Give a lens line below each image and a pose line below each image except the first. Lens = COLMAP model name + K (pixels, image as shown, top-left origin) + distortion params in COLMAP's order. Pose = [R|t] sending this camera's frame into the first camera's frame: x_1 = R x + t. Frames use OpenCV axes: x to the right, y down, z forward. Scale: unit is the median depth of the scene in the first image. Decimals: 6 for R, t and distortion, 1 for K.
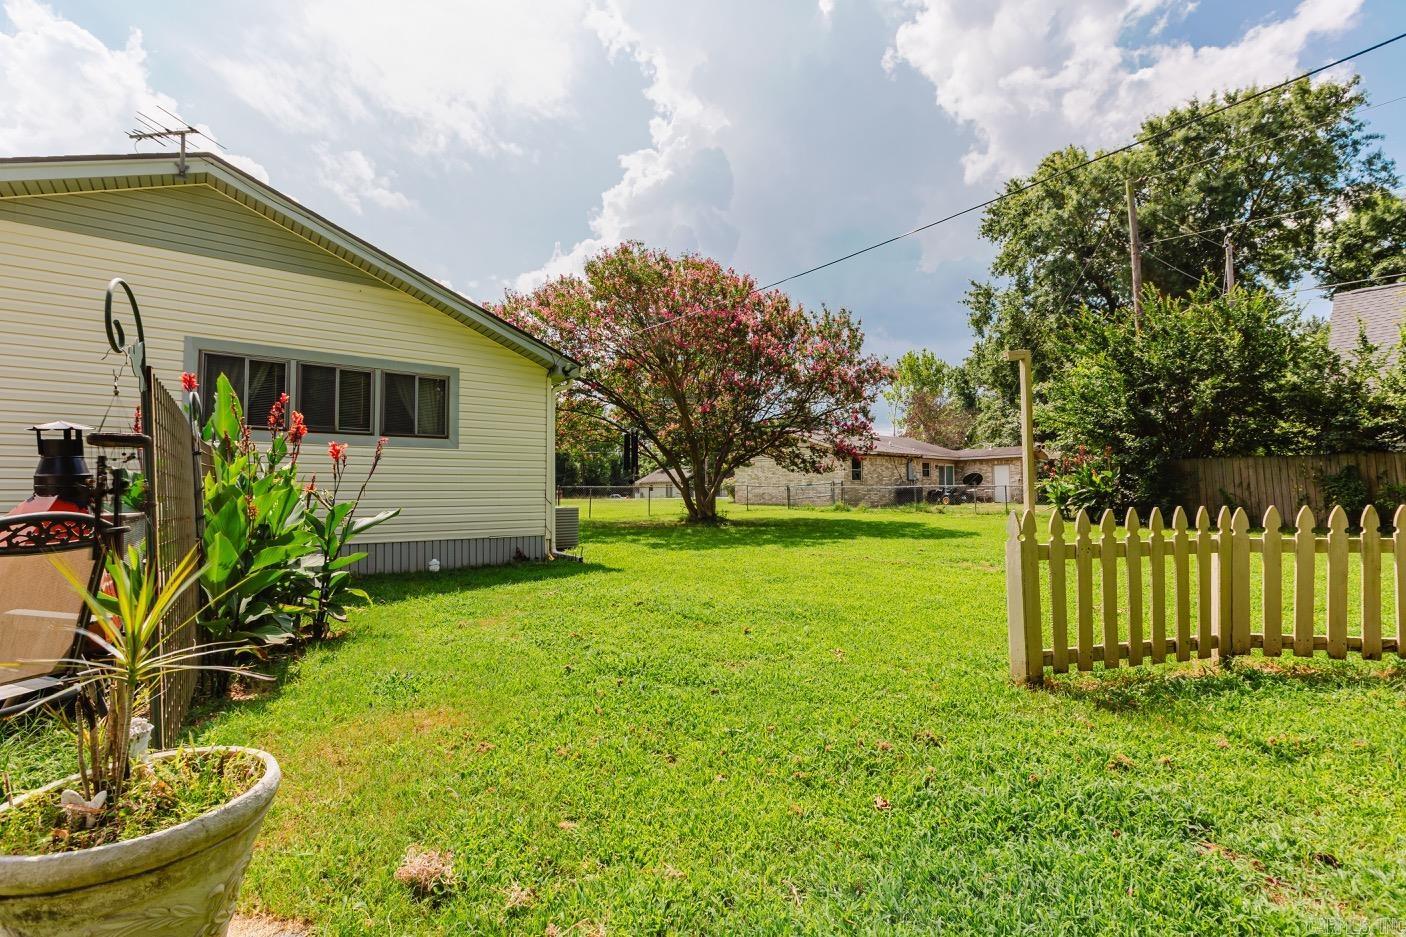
lens RADIAL K [[644.1, 0, 699.7], [0, 644.1, 466.2], [0, 0, 1]] dist [-0.002831, -0.000117]
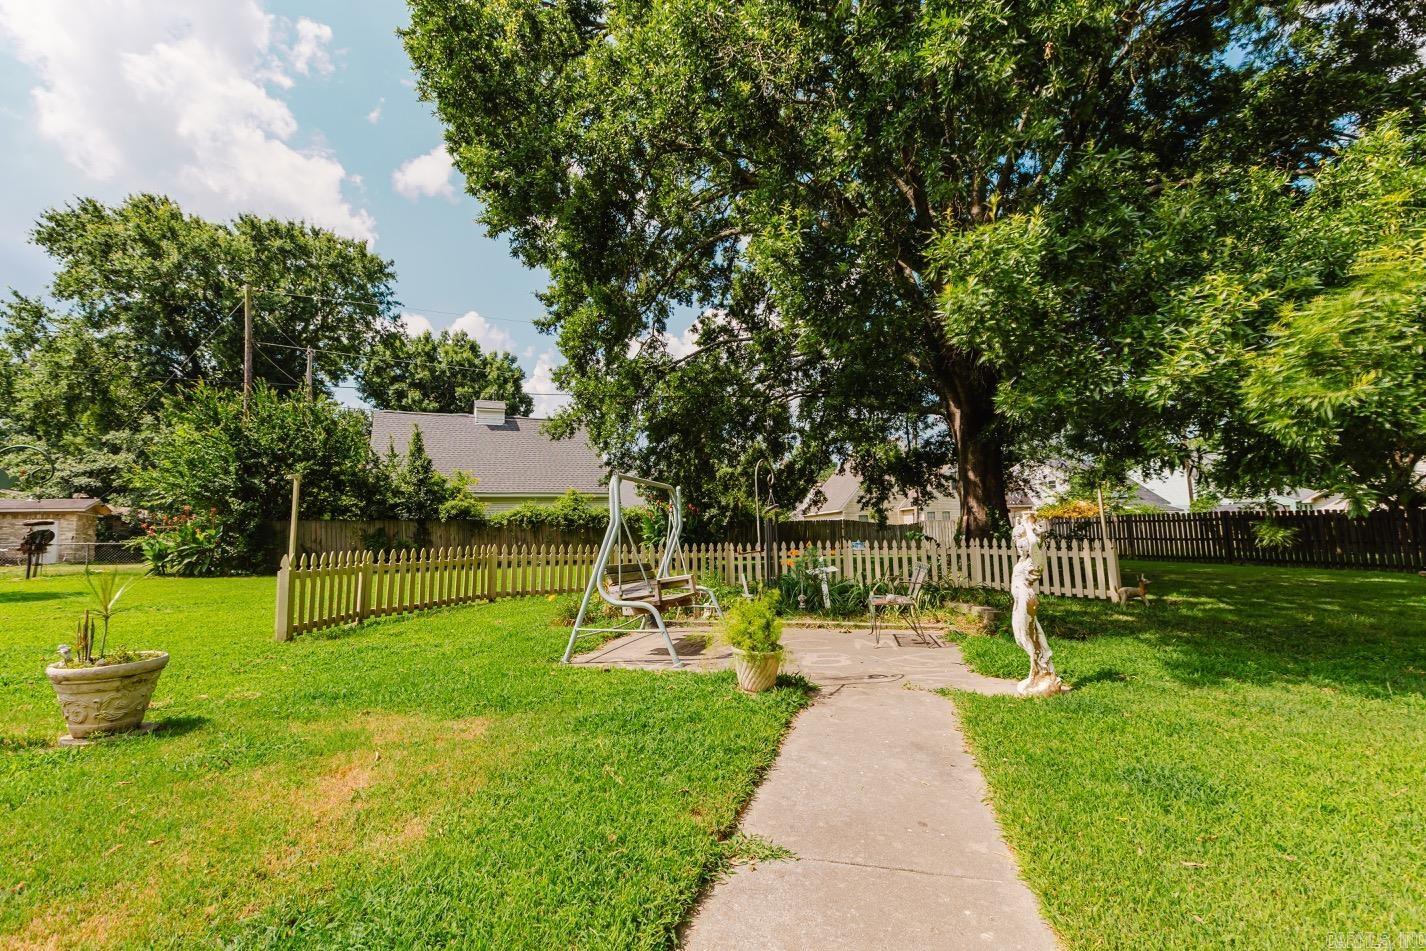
lens RADIAL K [[653.3, 0, 709.7], [0, 653.3, 473.2], [0, 0, 1]] dist [-0.002831, -0.000117]
pose [[0.283012, 0.090440, 0.954843, -0.216991], [-0.018034, 0.995870, -0.088980, -0.005045], [-0.958947, 0.007963, 0.283474, -0.164325]]
